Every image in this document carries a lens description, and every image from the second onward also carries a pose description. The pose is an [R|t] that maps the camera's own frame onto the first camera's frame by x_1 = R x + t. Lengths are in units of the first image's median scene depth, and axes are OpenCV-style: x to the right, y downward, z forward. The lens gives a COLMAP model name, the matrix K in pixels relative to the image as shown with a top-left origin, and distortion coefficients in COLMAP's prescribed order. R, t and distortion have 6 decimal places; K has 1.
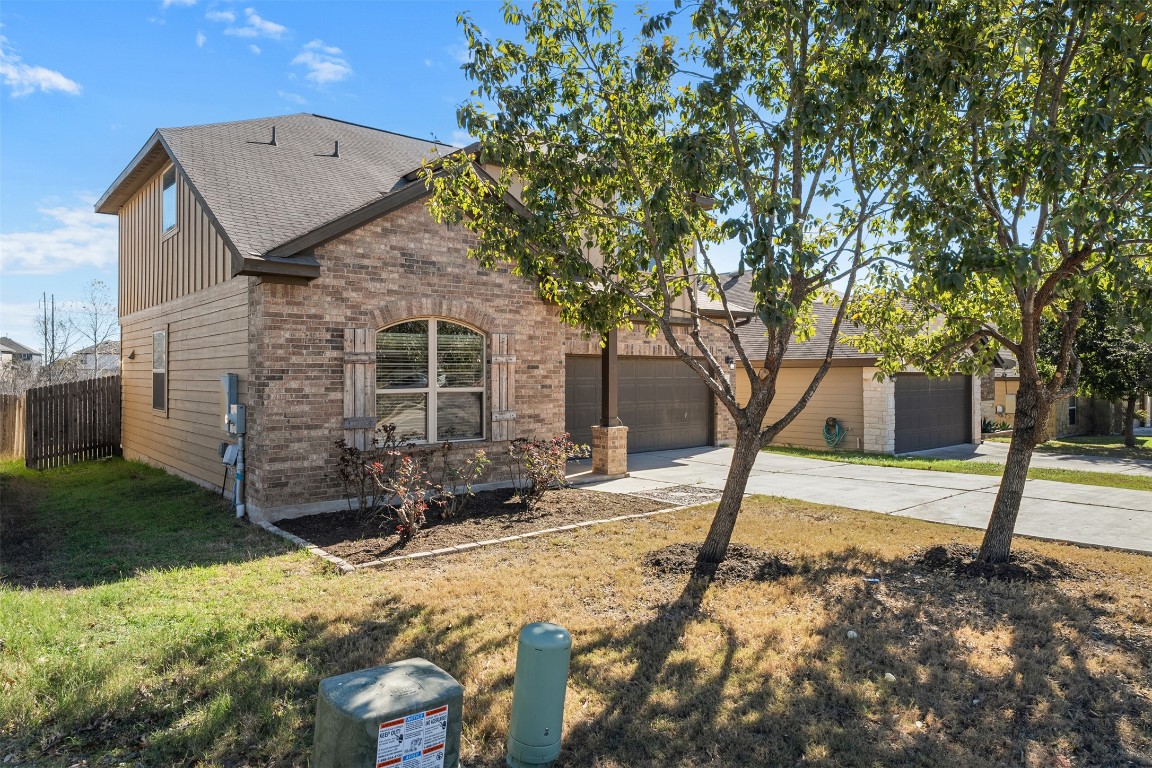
lens RADIAL K [[736.7, 0, 575.5], [0, 736.7, 369.2], [0, 0, 1]] dist [0.000094, -0.000011]
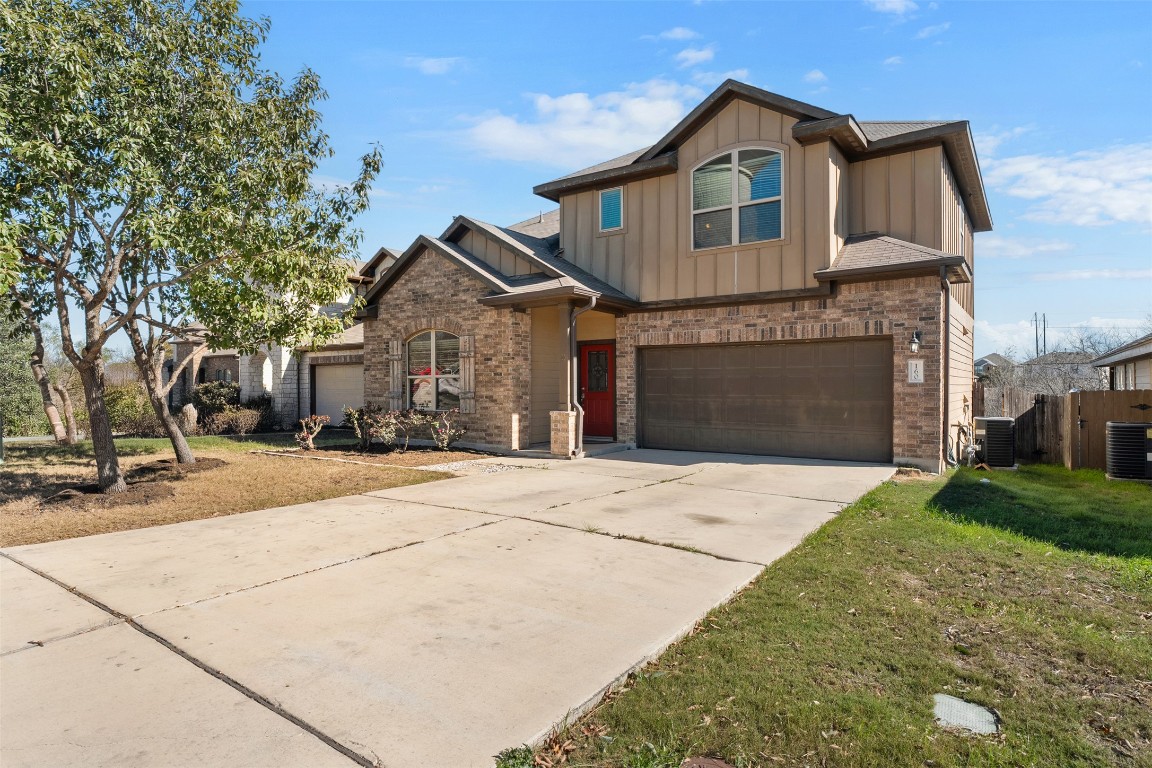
lens RADIAL K [[638.3, 0, 576.0], [0, 638.3, 384.0], [0, 0, 1]] dist [0.000335, 0.000021]
pose [[0.247275, -0.001802, -0.968944, 1.111242], [0.006316, 0.999980, -0.000248, 0.043723], [0.968925, -0.006059, 0.247282, 0.904702]]
